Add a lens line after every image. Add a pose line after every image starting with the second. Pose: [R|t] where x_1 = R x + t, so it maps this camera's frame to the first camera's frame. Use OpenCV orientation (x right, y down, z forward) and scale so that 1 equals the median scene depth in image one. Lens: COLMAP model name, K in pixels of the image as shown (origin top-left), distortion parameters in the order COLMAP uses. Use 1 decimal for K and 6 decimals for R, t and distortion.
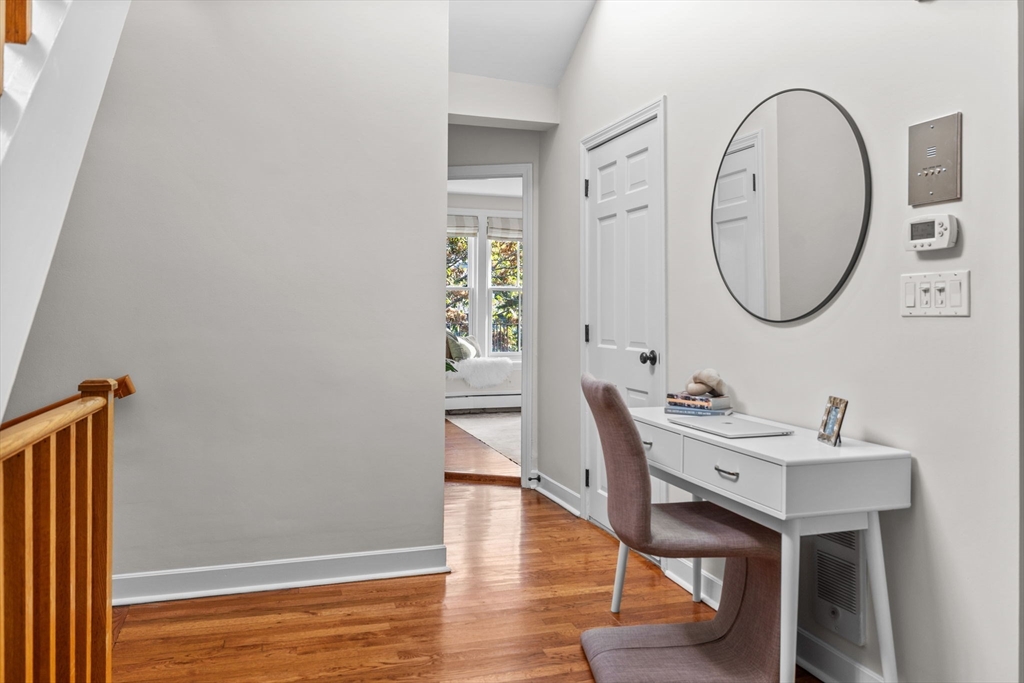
lens RADIAL K [[701.2, 0, 512.0], [0, 701.2, 341.5], [0, 0, 1]] dist [0.000262, 0.000972]
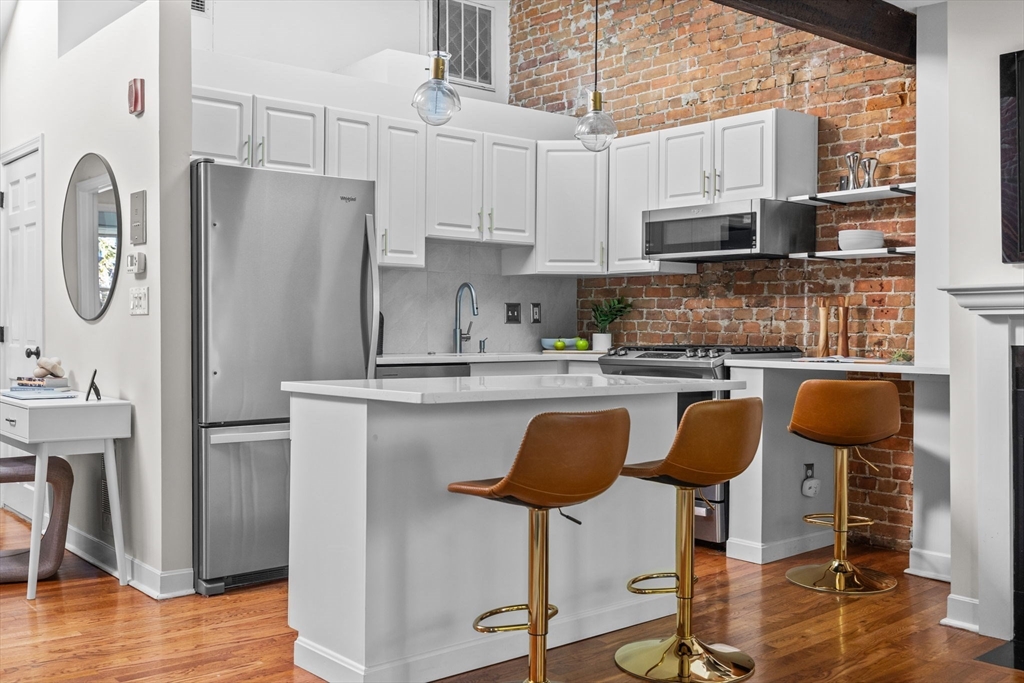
lens RADIAL K [[1030.7, 0, 510.5], [0, 1030.7, 329.6], [0, 0, 1]] dist [0.005676, -0.002964]
pose [[0.938507, -0.004523, 0.345230, 0.345909], [0.015979, 0.999412, -0.030346, 0.049383], [-0.344890, 0.033997, 0.938027, -0.890033]]
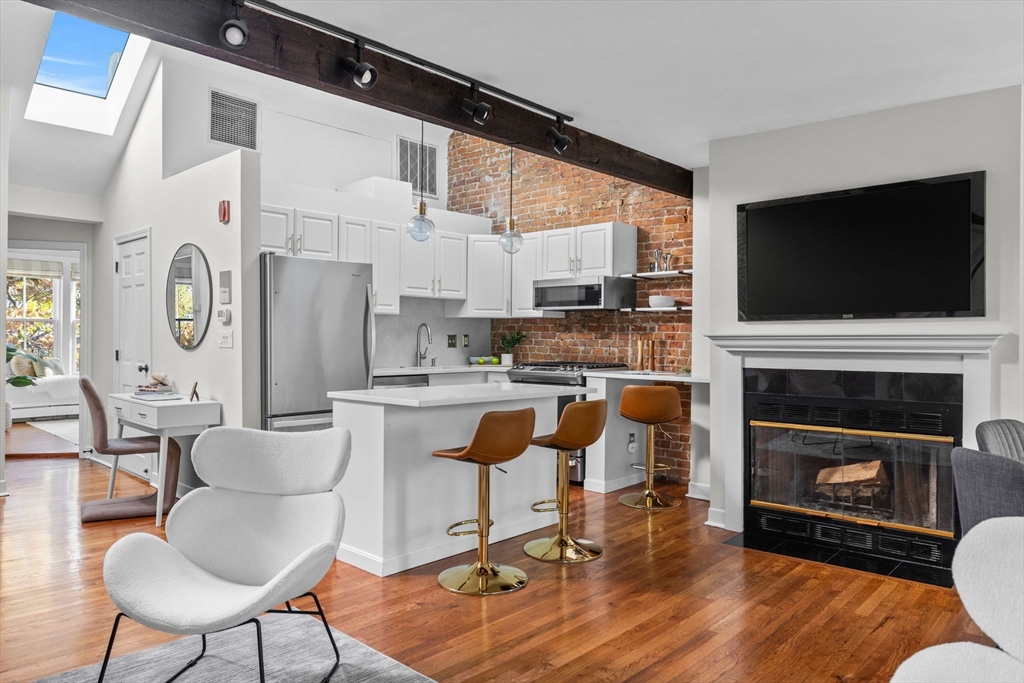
lens RADIAL K [[701.2, 0, 512.0], [0, 701.2, 341.5], [0, 0, 1]] dist [0.000262, 0.000972]
pose [[0.892413, -0.005745, 0.451182, 0.225466], [0.018289, 0.999558, -0.023447, 0.013282], [-0.450848, 0.029176, 0.892124, -1.045196]]
